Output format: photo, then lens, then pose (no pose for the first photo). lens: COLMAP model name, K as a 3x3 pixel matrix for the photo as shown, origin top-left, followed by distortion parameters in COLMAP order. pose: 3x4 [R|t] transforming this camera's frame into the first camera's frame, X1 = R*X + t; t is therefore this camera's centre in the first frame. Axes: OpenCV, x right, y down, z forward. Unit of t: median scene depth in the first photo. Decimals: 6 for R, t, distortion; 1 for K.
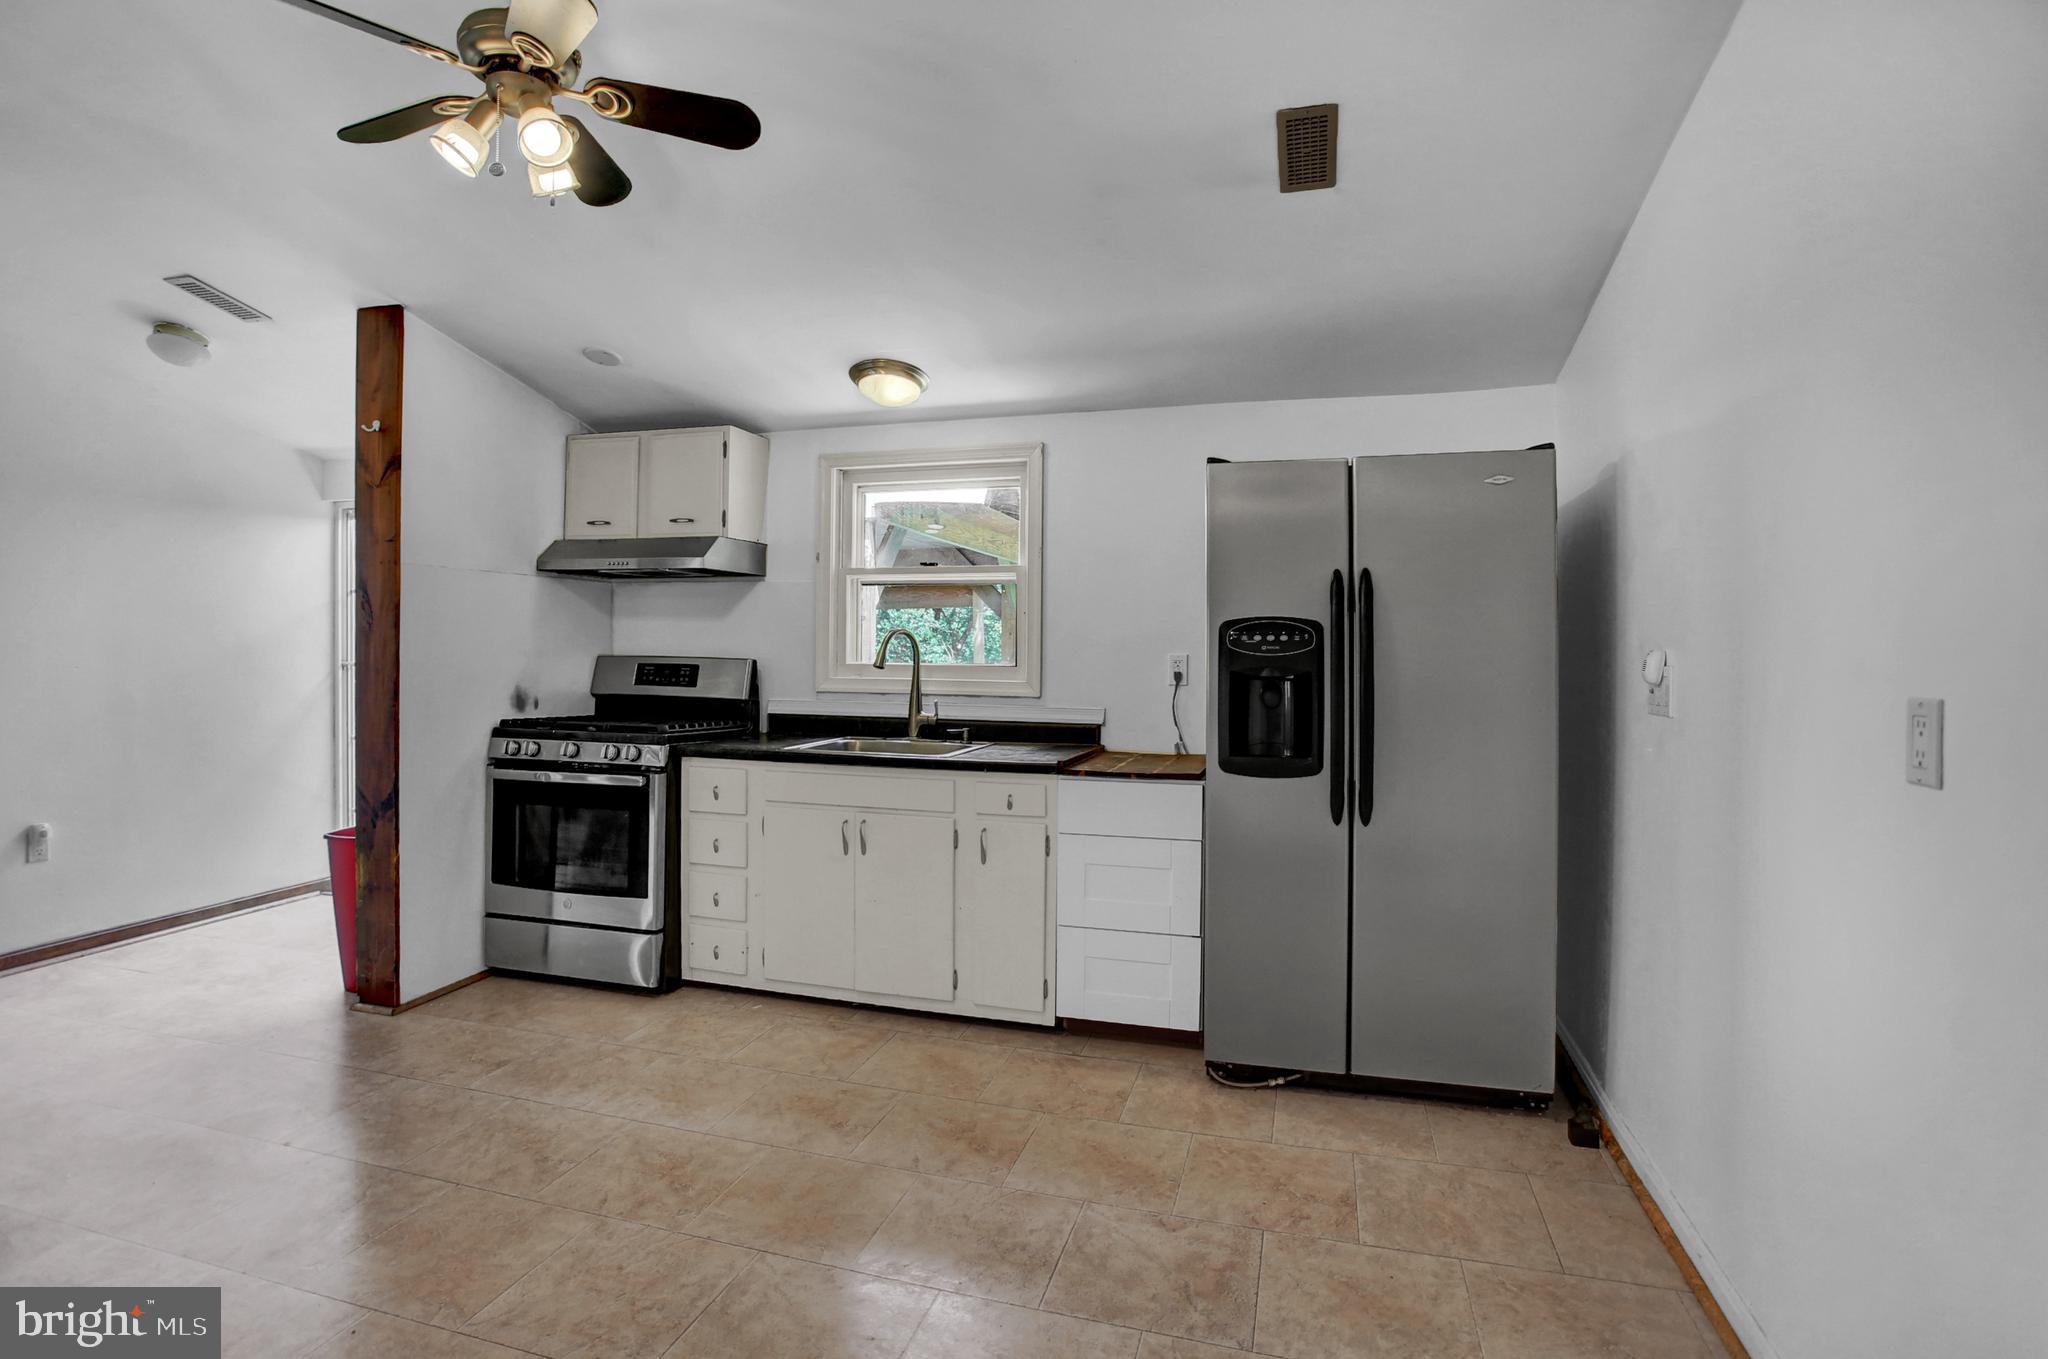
lens RADIAL K [[1016.3, 0, 1017.4], [0, 1016.3, 654.1], [0, 0, 1]] dist [-0.069076, 0.025800]
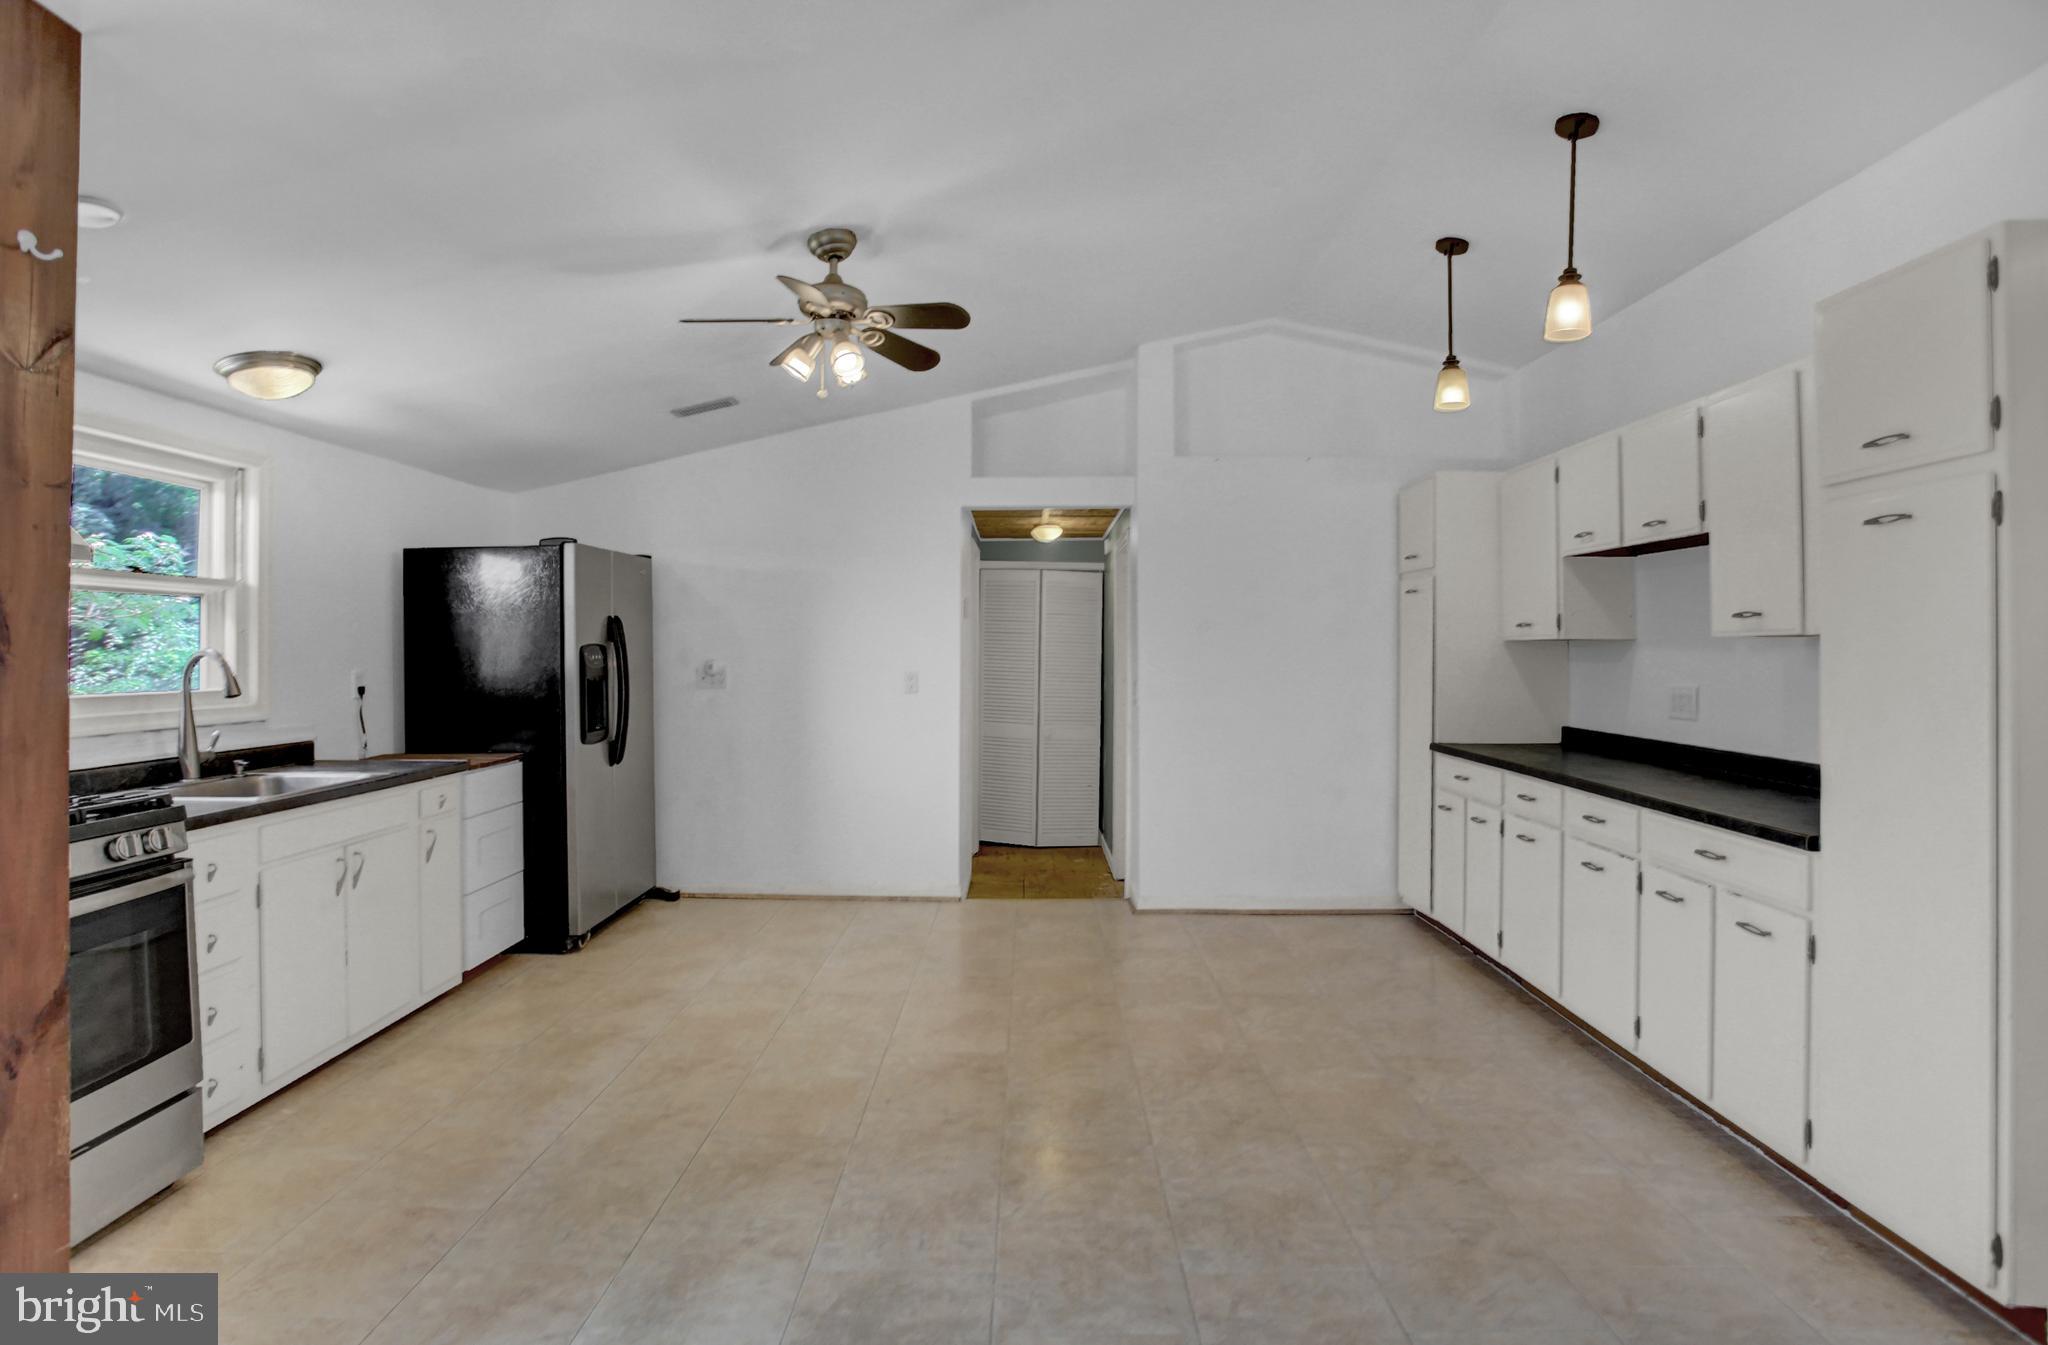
lens RADIAL K [[1016.3, 0, 1027.1], [0, 1016.3, 641.8], [0, 0, 1]] dist [-0.069076, 0.025800]
pose [[-0.285150, -0.001197, 0.958482, -1.243571], [0.005561, 0.999980, 0.002903, -0.034240], [-0.958467, 0.006158, -0.285138, 0.665360]]
